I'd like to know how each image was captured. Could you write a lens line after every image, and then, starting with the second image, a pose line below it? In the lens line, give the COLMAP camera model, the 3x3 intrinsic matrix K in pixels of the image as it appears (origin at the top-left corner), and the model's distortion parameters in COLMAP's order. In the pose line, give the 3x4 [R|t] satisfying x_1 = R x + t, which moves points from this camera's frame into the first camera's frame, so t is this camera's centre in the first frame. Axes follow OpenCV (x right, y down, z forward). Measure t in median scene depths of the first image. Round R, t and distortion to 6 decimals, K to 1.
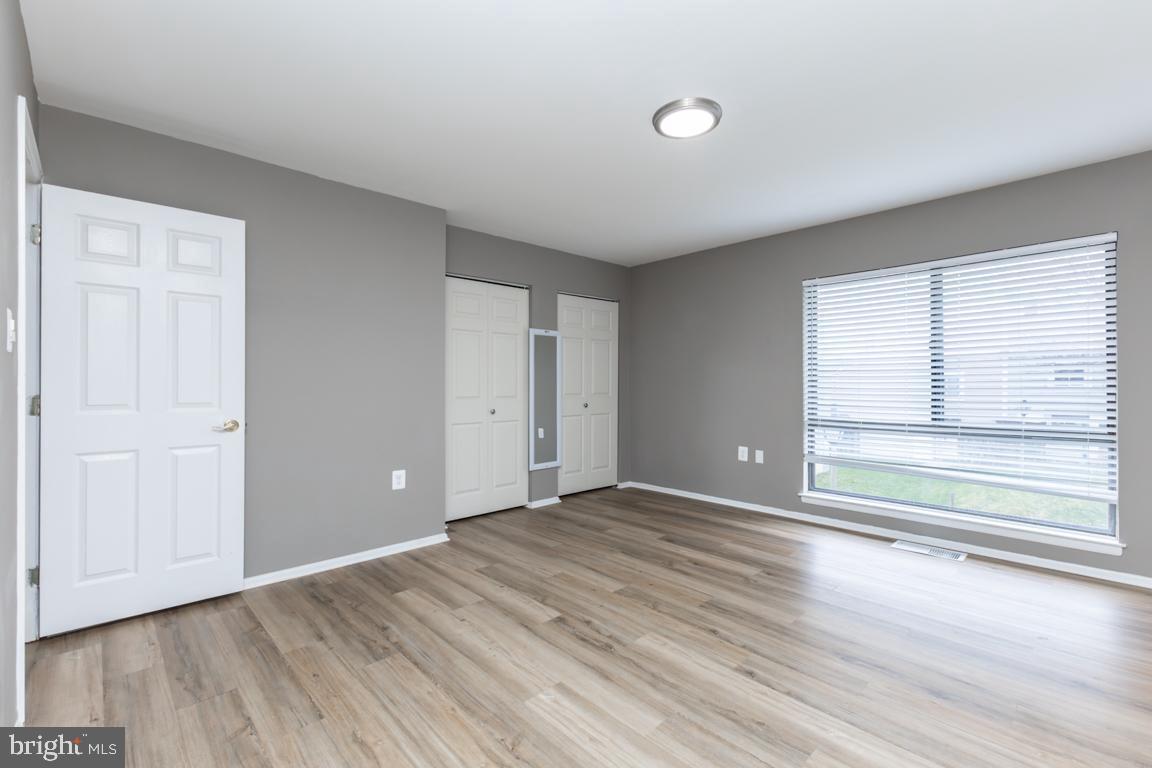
lens RADIAL K [[496.7, 0, 578.8], [0, 496.7, 384.6], [0, 0, 1]] dist [0.009853, 0.000667]
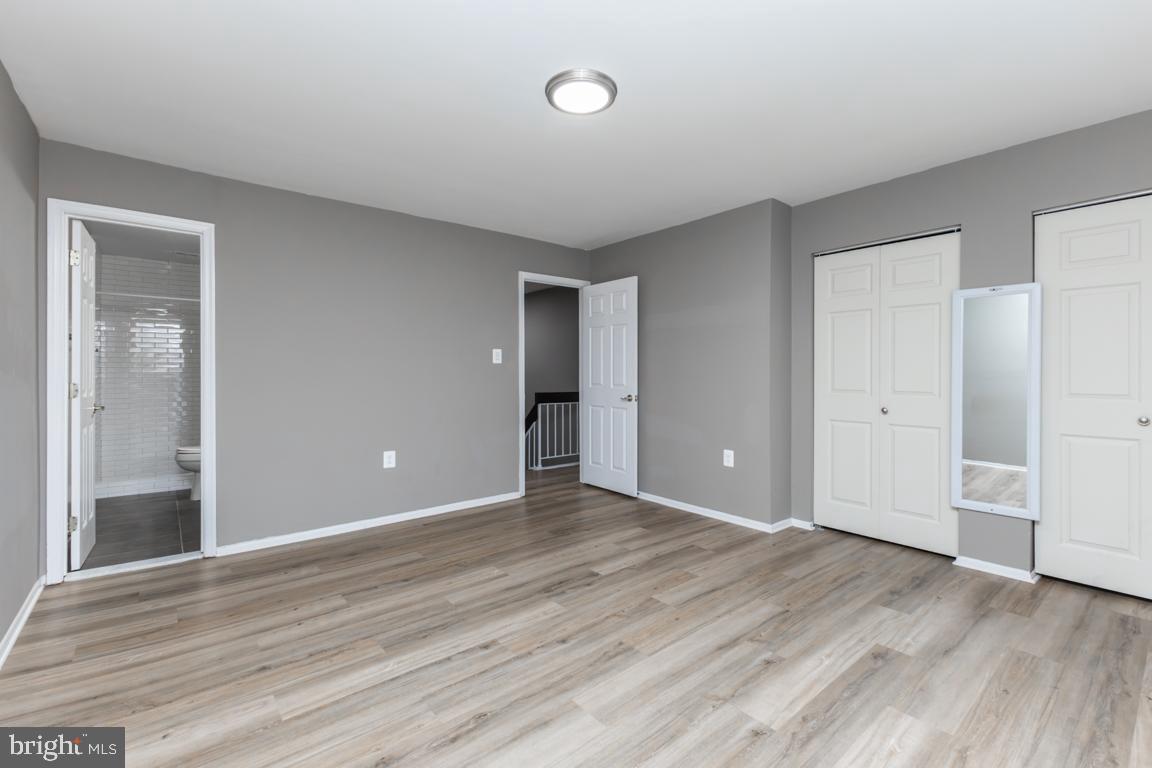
lens RADIAL K [[496.7, 0, 575.6], [0, 496.7, 377.1], [0, 0, 1]] dist [0.009853, 0.000667]
pose [[-0.066996, 0.009550, -0.997708, 0.960737], [-0.001638, 0.999952, 0.009682, -0.006297], [0.997752, 0.002283, -0.066977, 0.873203]]
